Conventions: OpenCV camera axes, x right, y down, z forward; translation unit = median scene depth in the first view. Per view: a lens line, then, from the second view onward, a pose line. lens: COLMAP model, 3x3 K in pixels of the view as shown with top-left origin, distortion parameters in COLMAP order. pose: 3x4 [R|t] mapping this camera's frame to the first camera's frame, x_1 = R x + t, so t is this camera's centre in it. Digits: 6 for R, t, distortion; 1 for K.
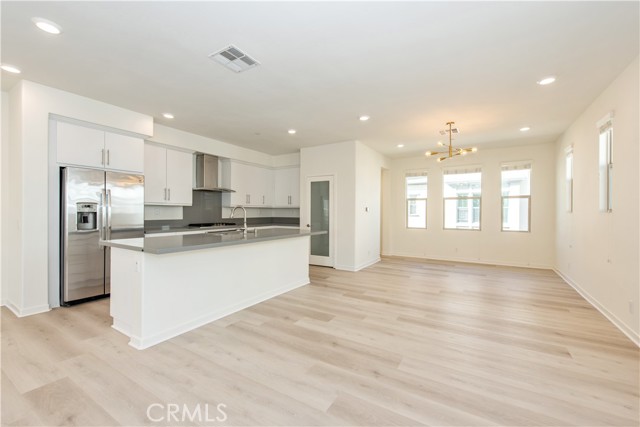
lens RADIAL K [[270.5, 0, 323.2], [0, 270.5, 213.0], [0, 0, 1]] dist [0.012855, -0.000254]
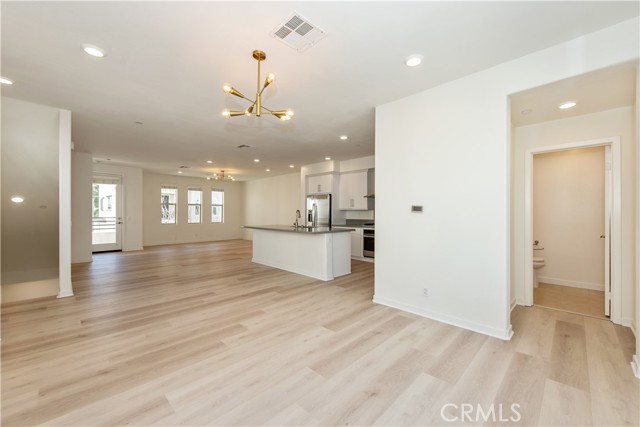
lens RADIAL K [[254.8, 0, 320.0], [0, 254.8, 213.5], [0, 0, 1]] dist [0.000239, -0.000005]
pose [[-0.234098, -0.003615, -0.972206, 0.832243], [-0.003672, 0.999989, -0.002834, -0.000106], [0.972206, 0.002907, -0.234109, 1.094994]]
